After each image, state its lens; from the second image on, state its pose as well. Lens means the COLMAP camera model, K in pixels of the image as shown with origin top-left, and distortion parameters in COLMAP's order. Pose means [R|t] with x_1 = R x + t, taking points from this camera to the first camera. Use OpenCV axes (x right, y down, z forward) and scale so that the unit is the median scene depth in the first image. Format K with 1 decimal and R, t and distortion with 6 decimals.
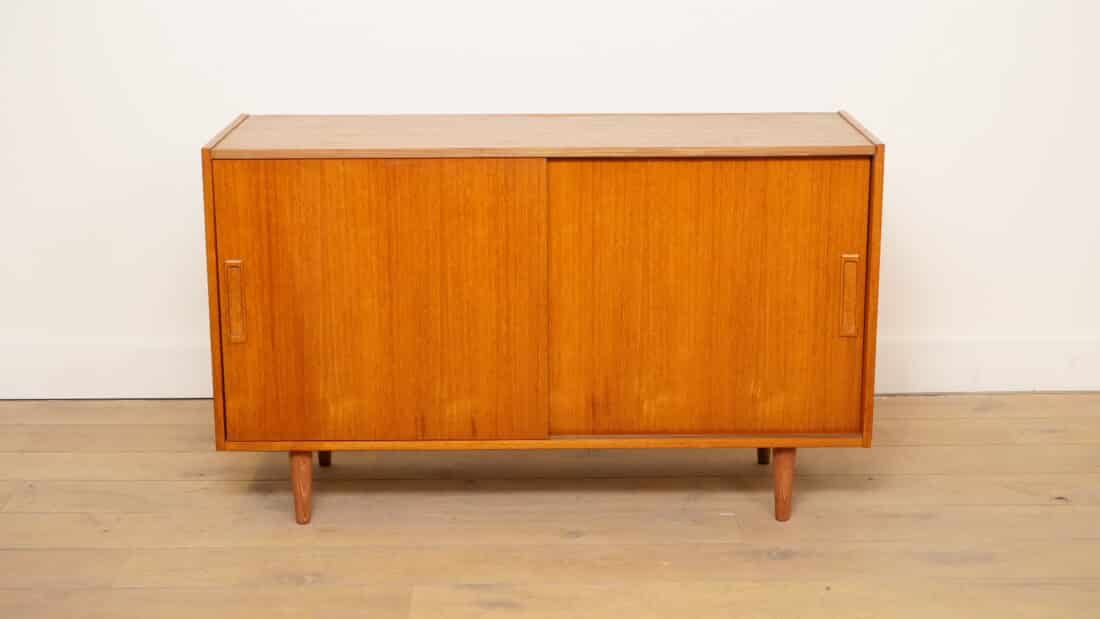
lens RADIAL K [[1851.7, 0, 550.0], [0, 1851.7, 309.5], [0, 0, 1]] dist [0.015375, 0.008496]
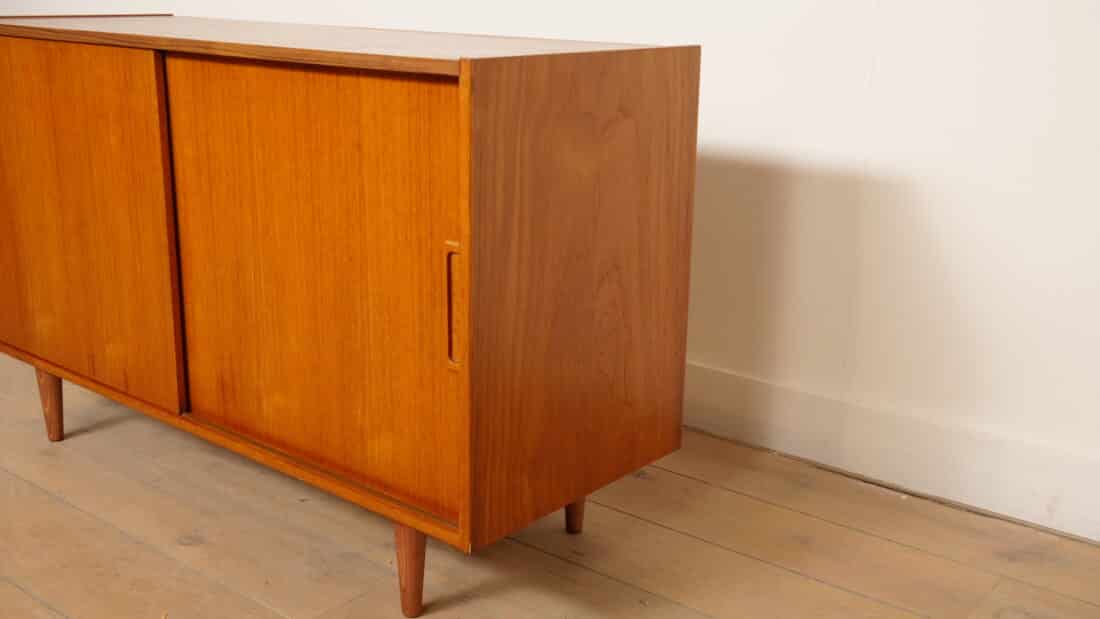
lens RADIAL K [[1193.8, 0, 550.0], [0, 1193.8, 309.5], [0, 0, 1]] dist [0.000168, 0.001814]
pose [[0.764777, 0.190884, -0.615370, 0.434778], [-0.177671, 0.980554, 0.083353, -0.046288], [0.619314, 0.045587, 0.783819, 0.705215]]
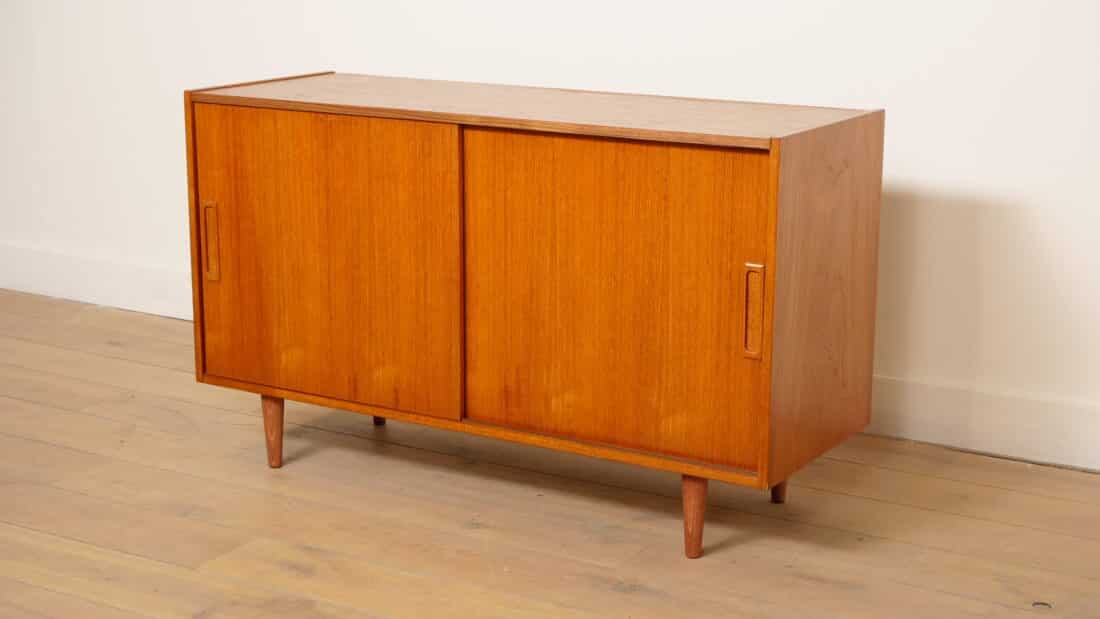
lens RADIAL K [[1789.5, 0, 550.0], [0, 1789.5, 309.5], [0, 0, 1]] dist [0.032186, 0.013071]
pose [[0.850678, 0.127339, -0.510031, 0.509885], [-0.136327, 0.990464, 0.019909, -0.012064], [0.507702, 0.052595, 0.859926, 0.230019]]
